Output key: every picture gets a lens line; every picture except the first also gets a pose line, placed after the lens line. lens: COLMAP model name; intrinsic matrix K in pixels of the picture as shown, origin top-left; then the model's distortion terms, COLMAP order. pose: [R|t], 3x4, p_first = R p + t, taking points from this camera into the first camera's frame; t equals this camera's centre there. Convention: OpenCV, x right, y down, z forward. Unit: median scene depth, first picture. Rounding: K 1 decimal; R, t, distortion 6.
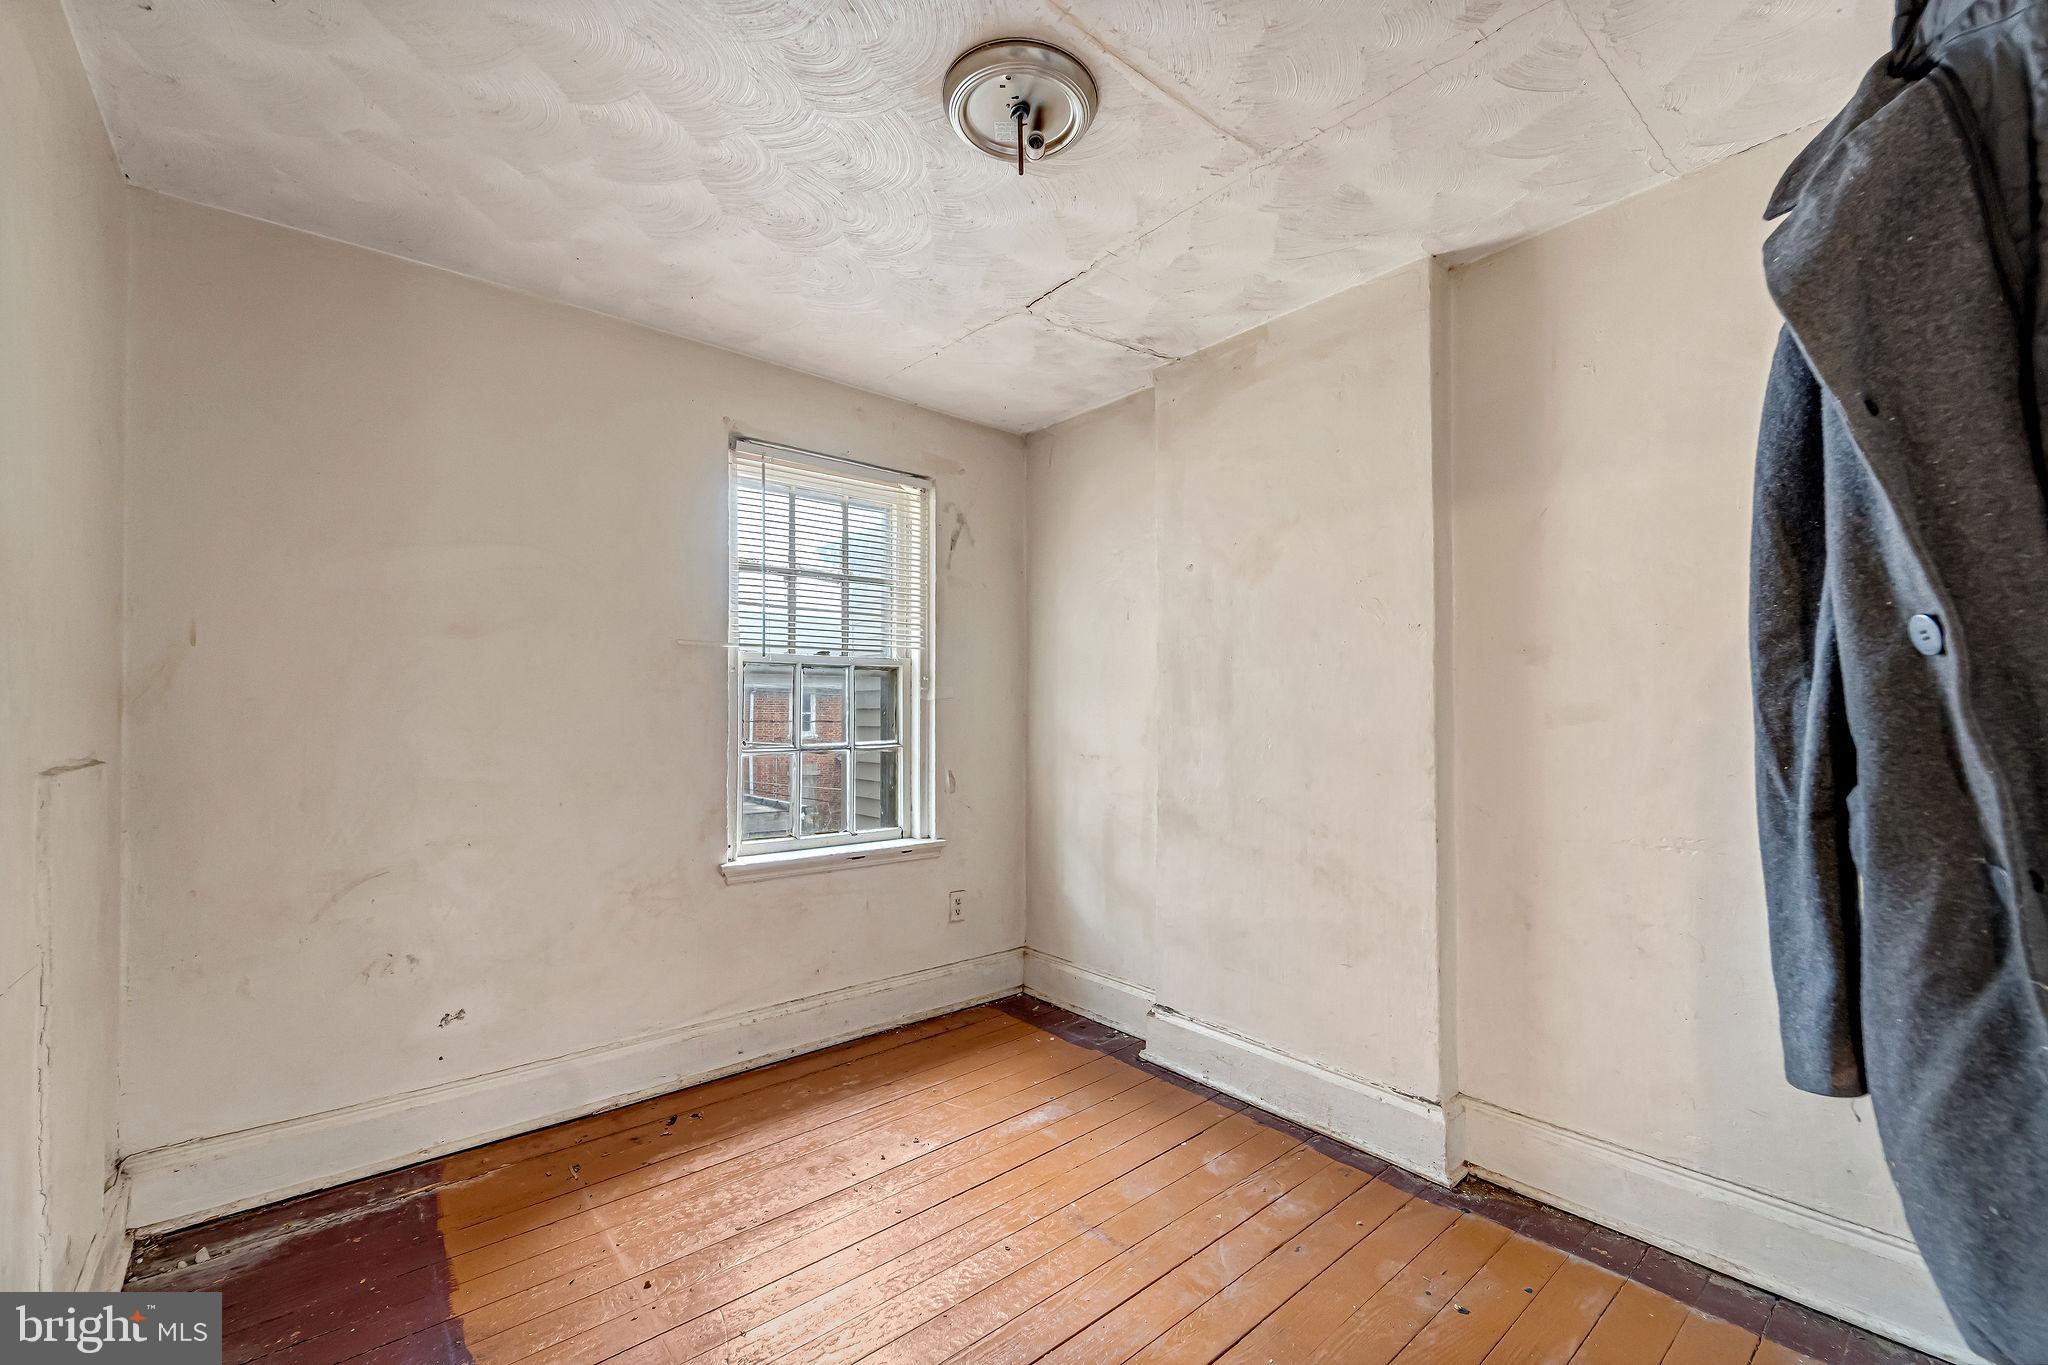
lens RADIAL K [[809.5, 0, 1035.6], [0, 809.5, 698.9], [0, 0, 1]] dist [0.000700, -0.000198]
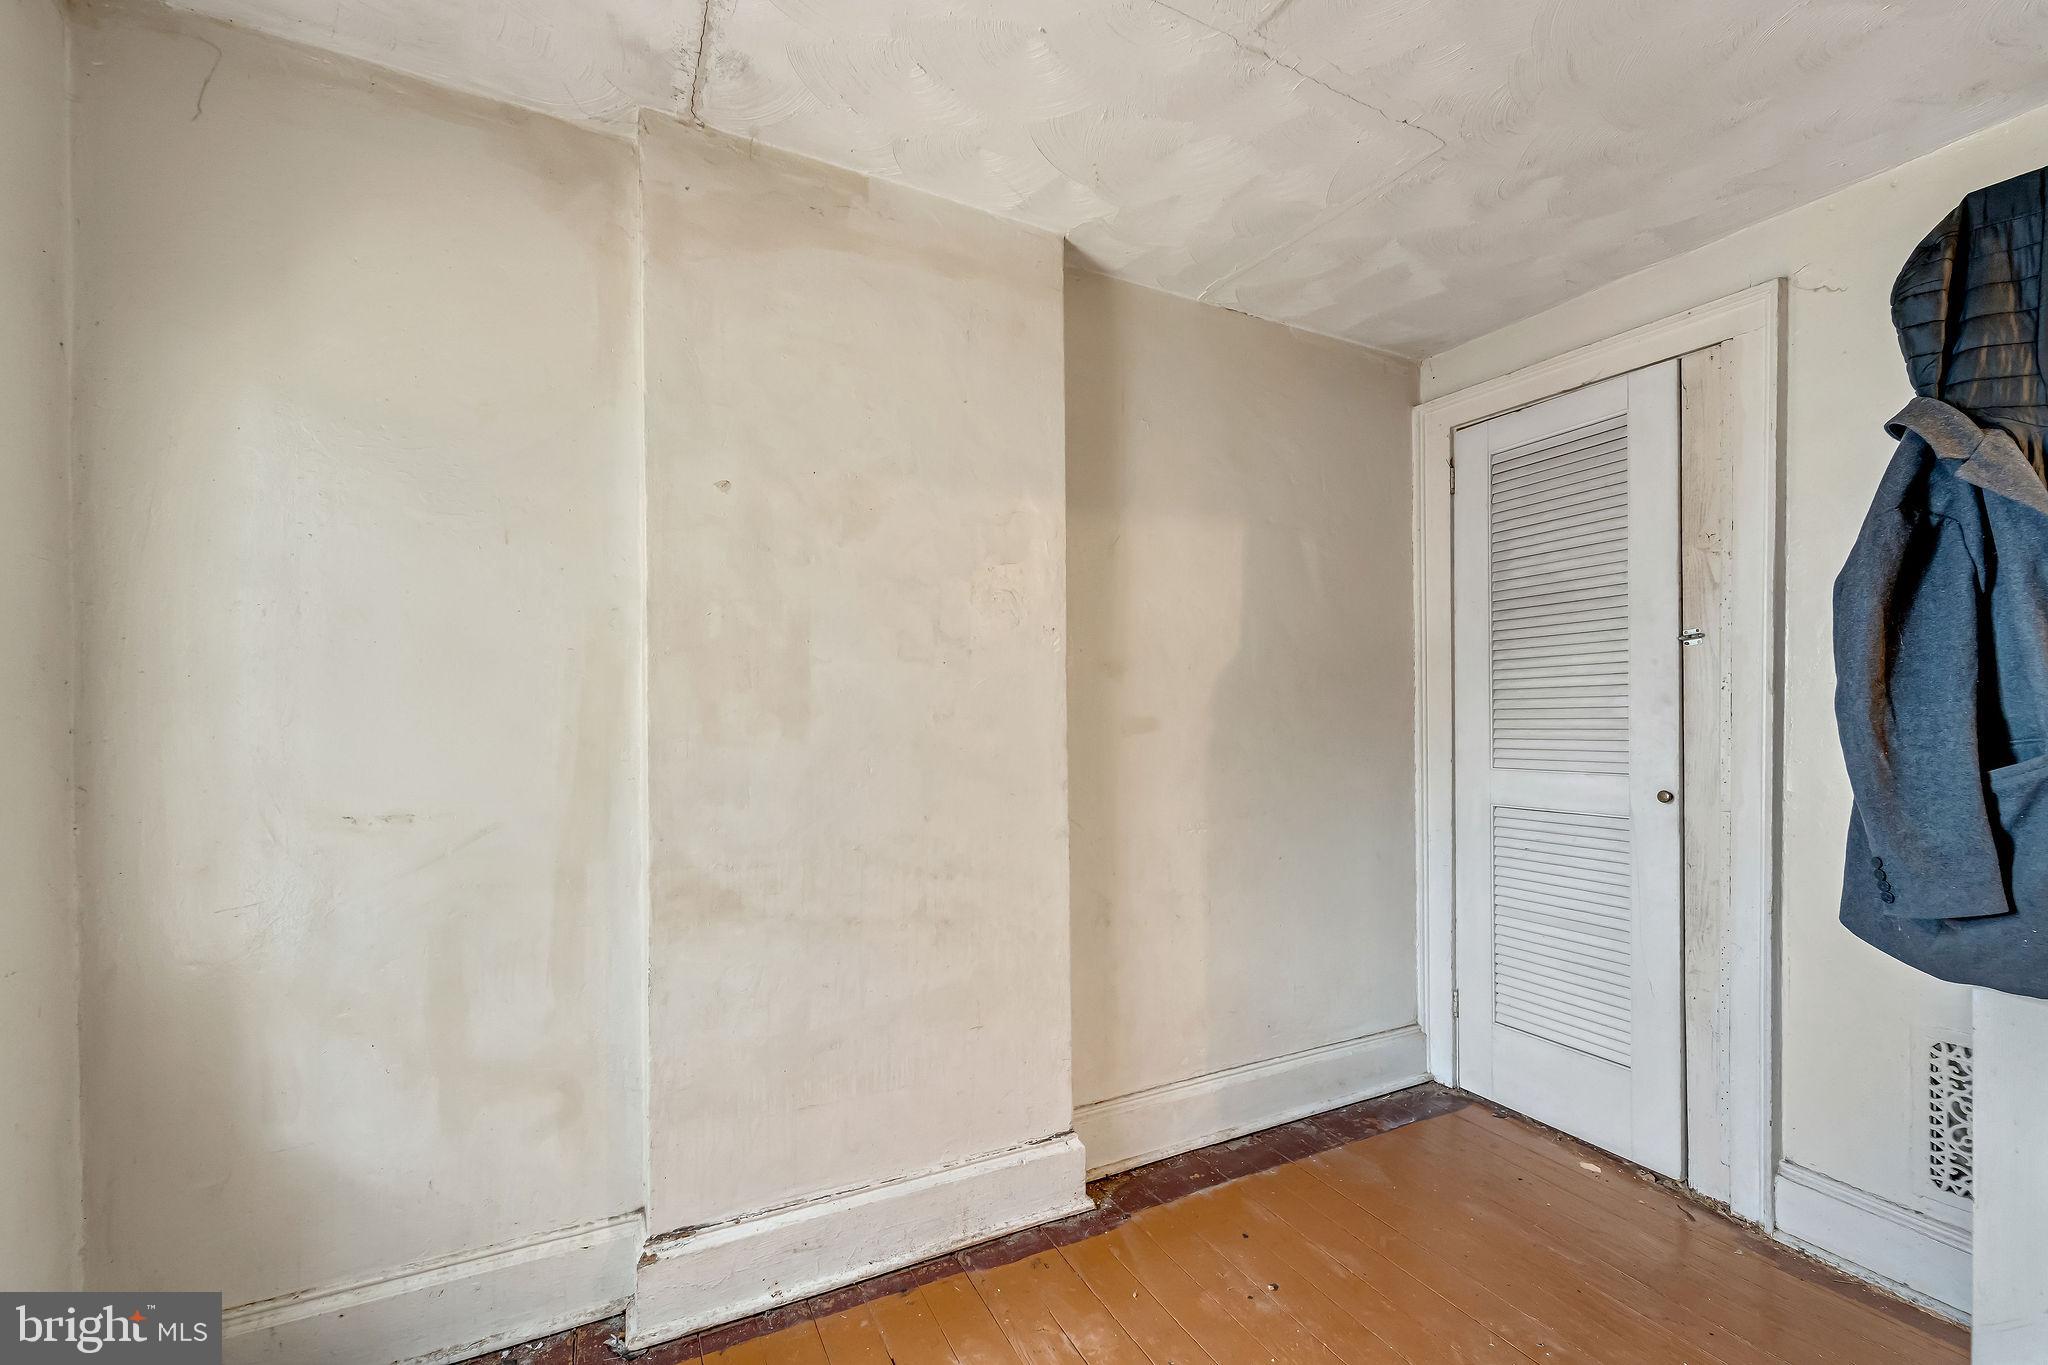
lens RADIAL K [[837.7, 0, 1022.4], [0, 837.7, 713.2], [0, 0, 1]] dist [0.003998, -0.000265]
pose [[0.244509, 0.002802, 0.969643, -0.422700], [-0.021815, 0.999759, 0.002612, 0.003246], [-0.969402, -0.021791, 0.244511, 0.721976]]
